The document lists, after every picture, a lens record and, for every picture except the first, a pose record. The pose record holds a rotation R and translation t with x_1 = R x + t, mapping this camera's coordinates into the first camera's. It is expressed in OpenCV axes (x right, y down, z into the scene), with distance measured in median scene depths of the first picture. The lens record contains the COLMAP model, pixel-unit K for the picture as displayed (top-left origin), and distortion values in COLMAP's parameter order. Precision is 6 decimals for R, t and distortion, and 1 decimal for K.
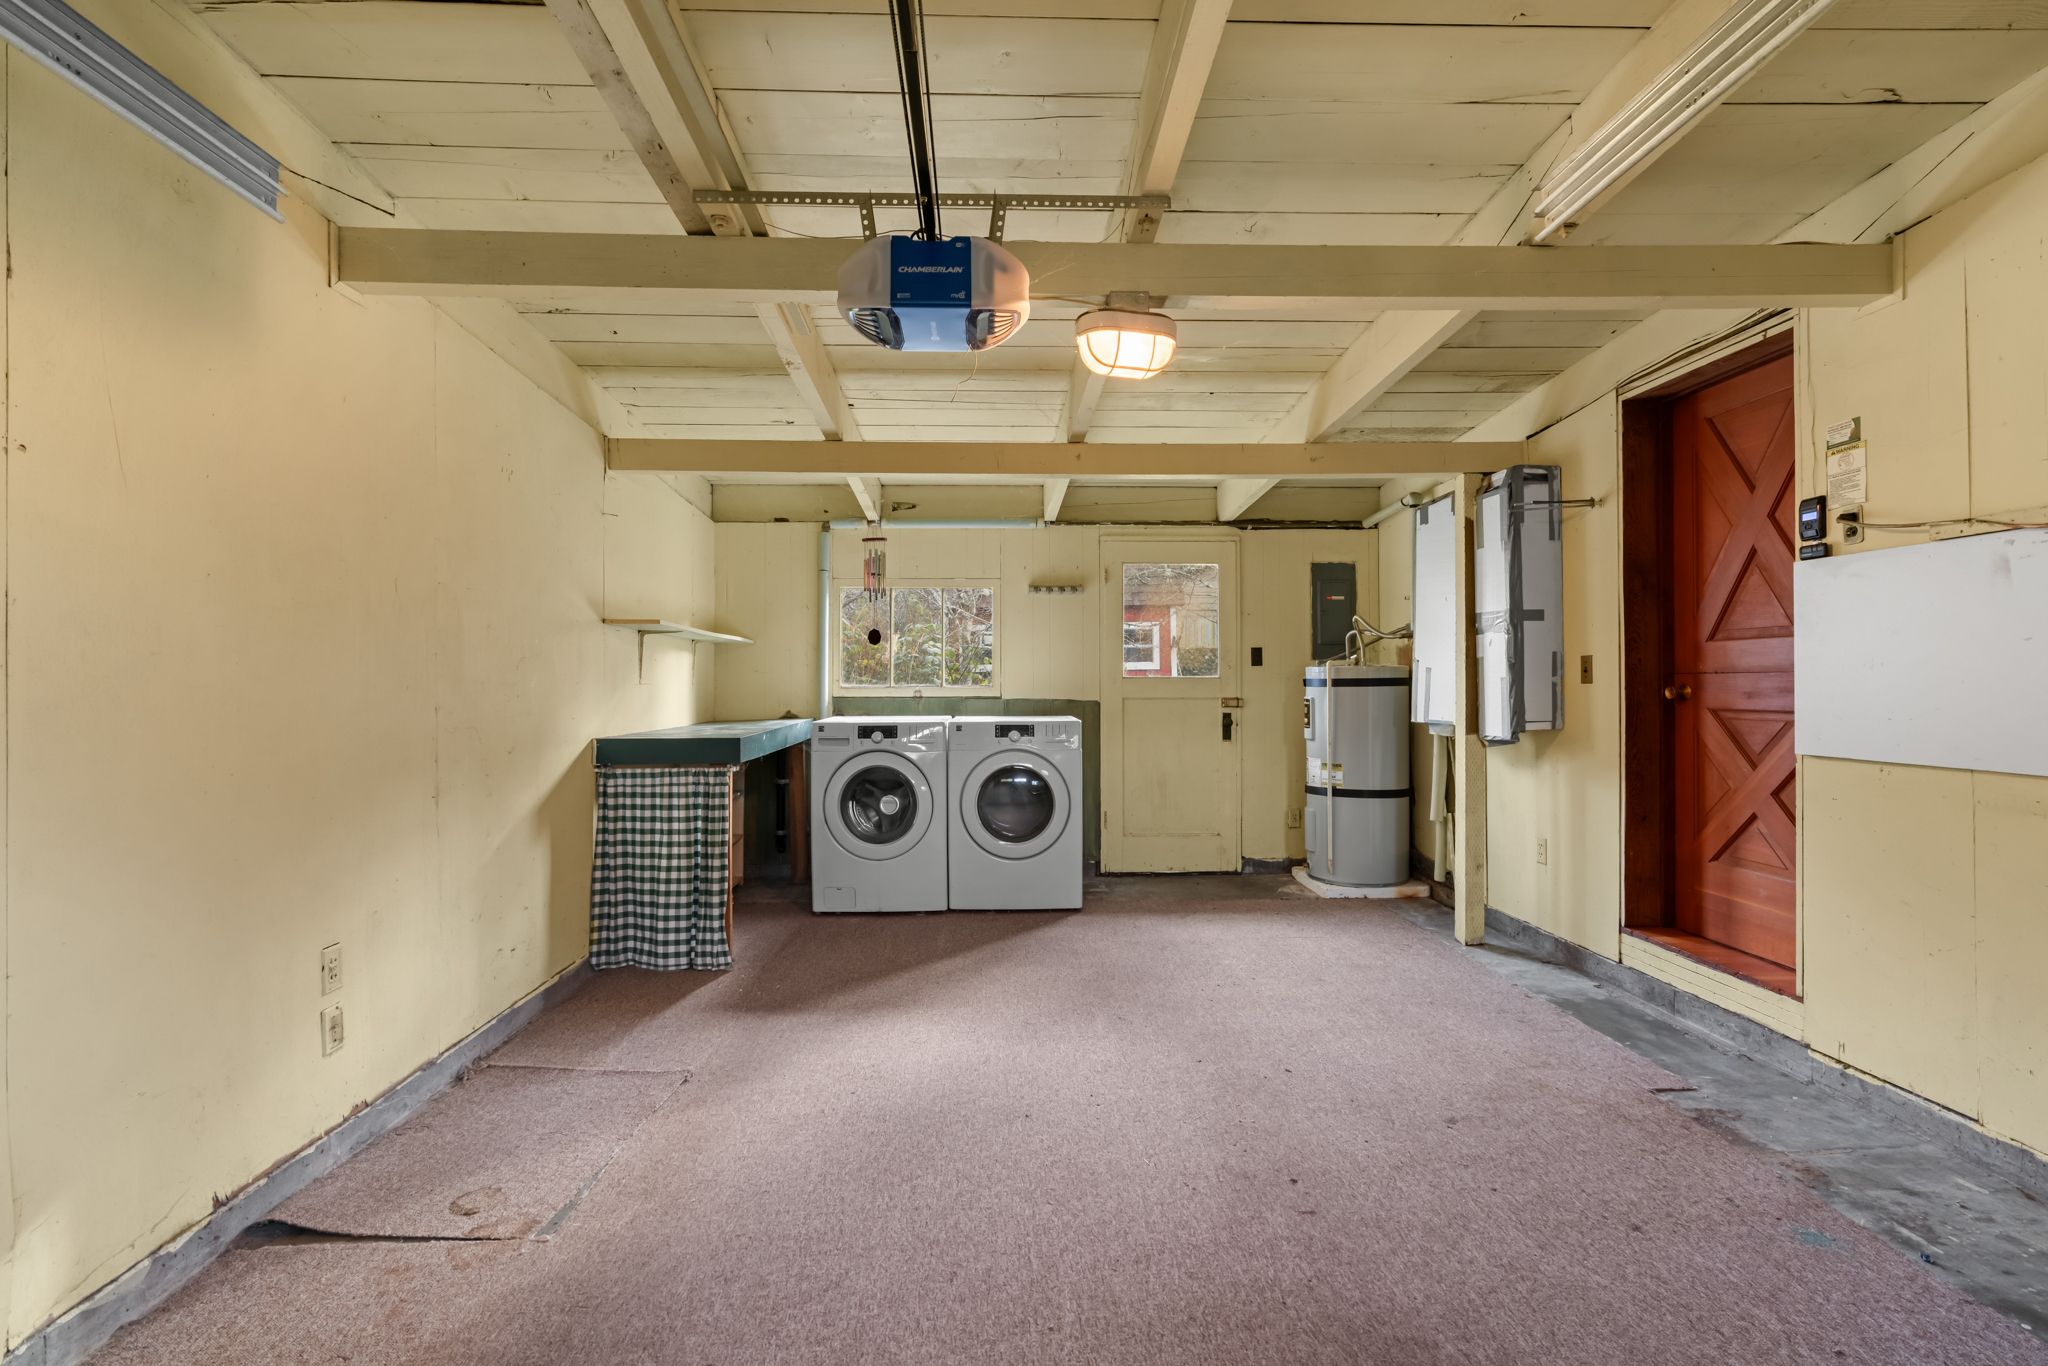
lens RADIAL K [[937.3, 0, 1019.0], [0, 937.3, 680.3], [0, 0, 1]] dist [-0.011860, 0.006247]
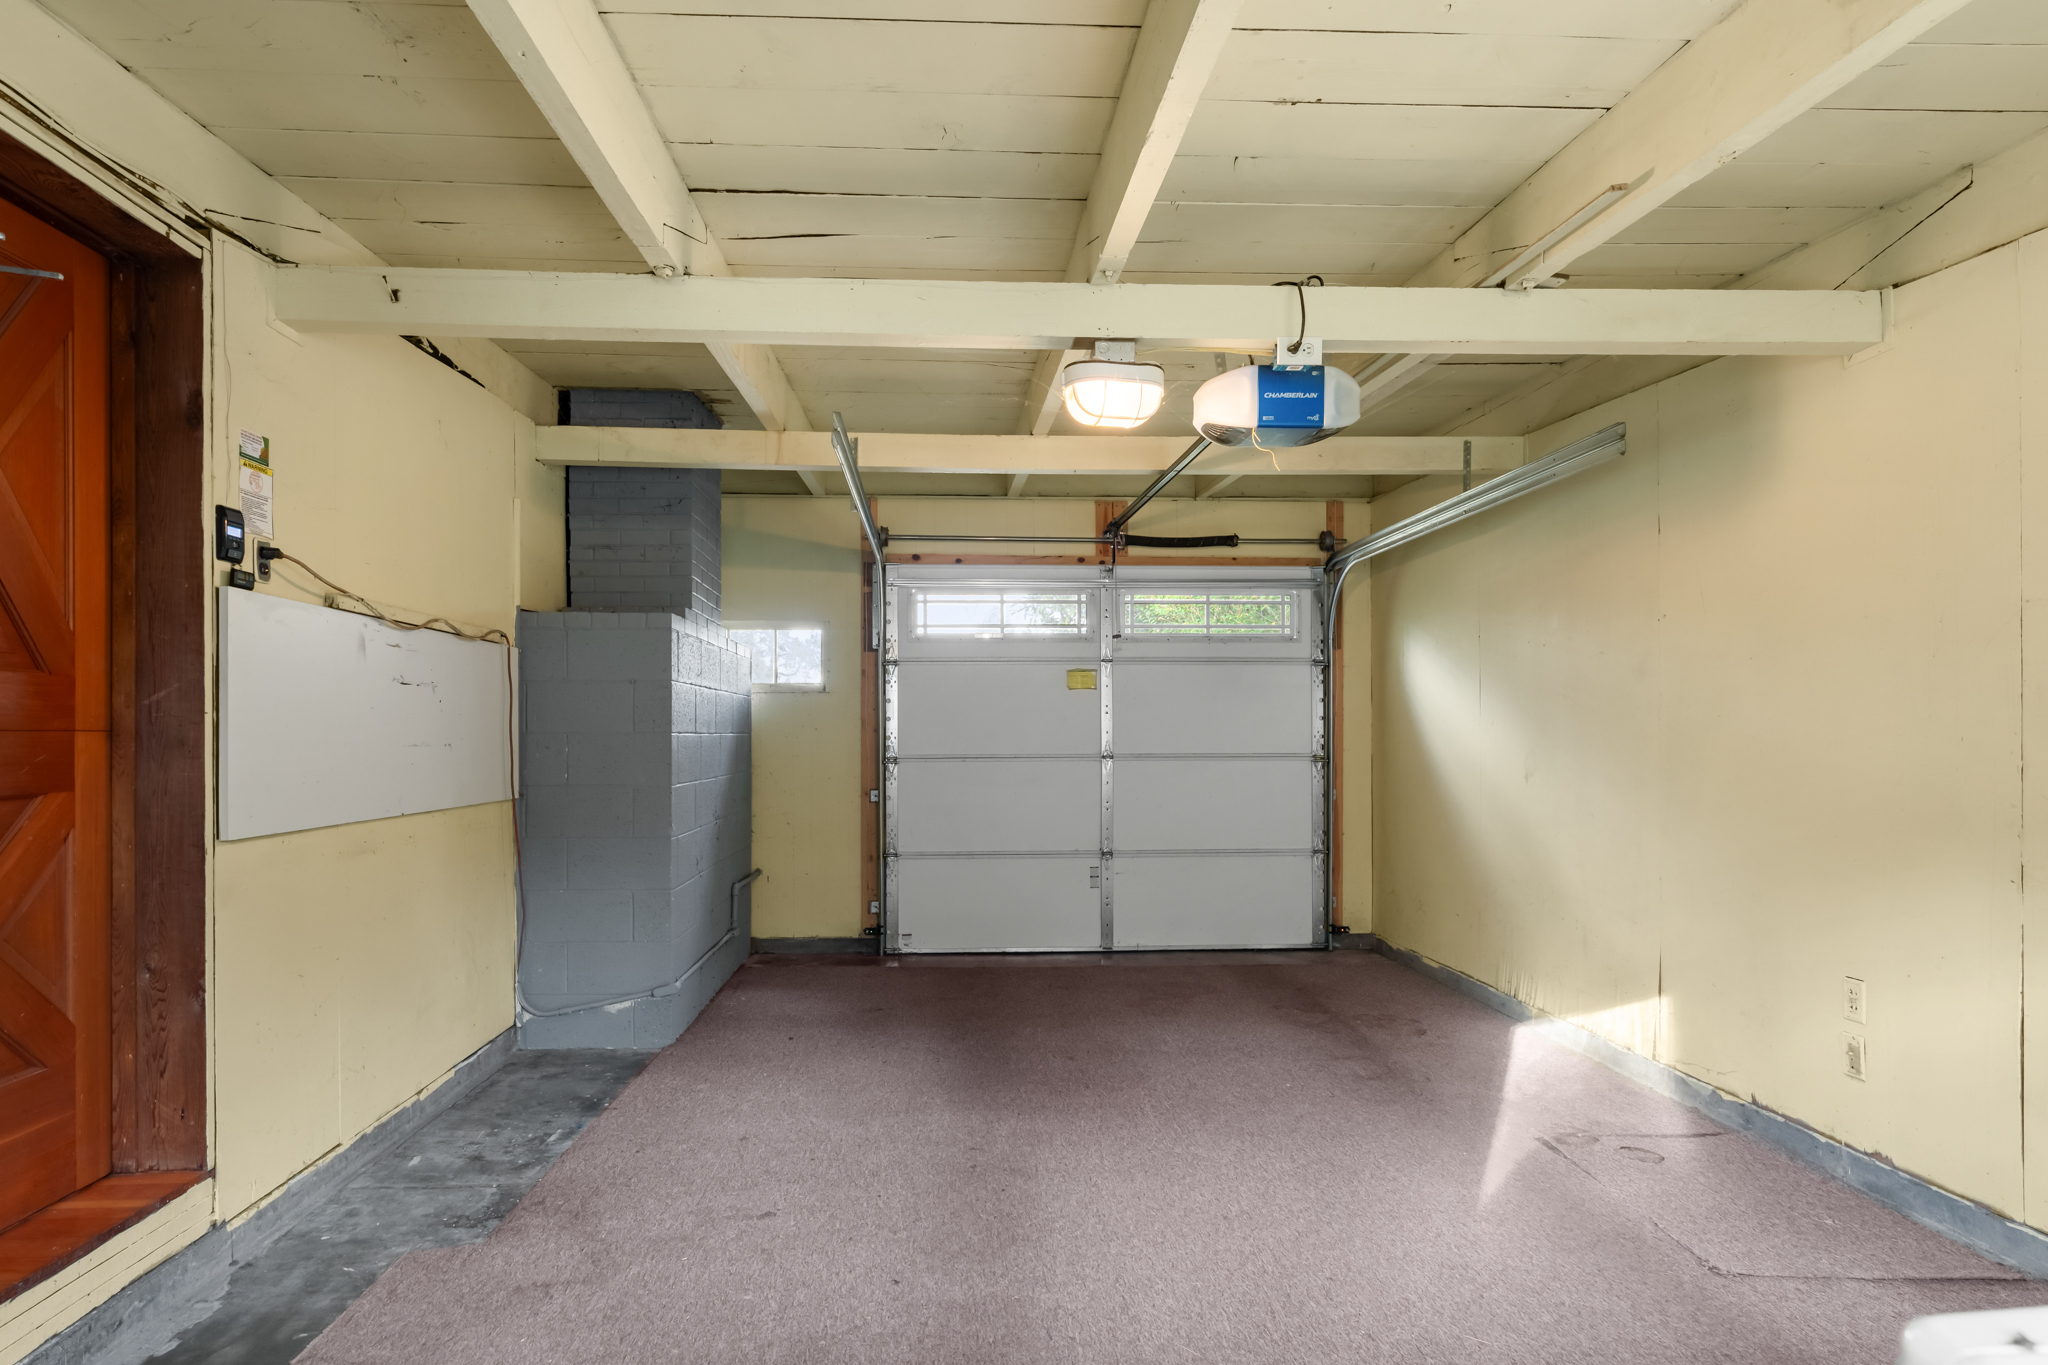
lens RADIAL K [[937.3, 0, 986.1], [0, 937.3, 721.9], [0, 0, 1]] dist [-0.011860, 0.006247]
pose [[-0.999968, 0.006441, 0.004847, 0.242963], [0.006357, 0.999833, -0.017147, -0.000019], [-0.004957, -0.017116, -0.999841, 1.966249]]
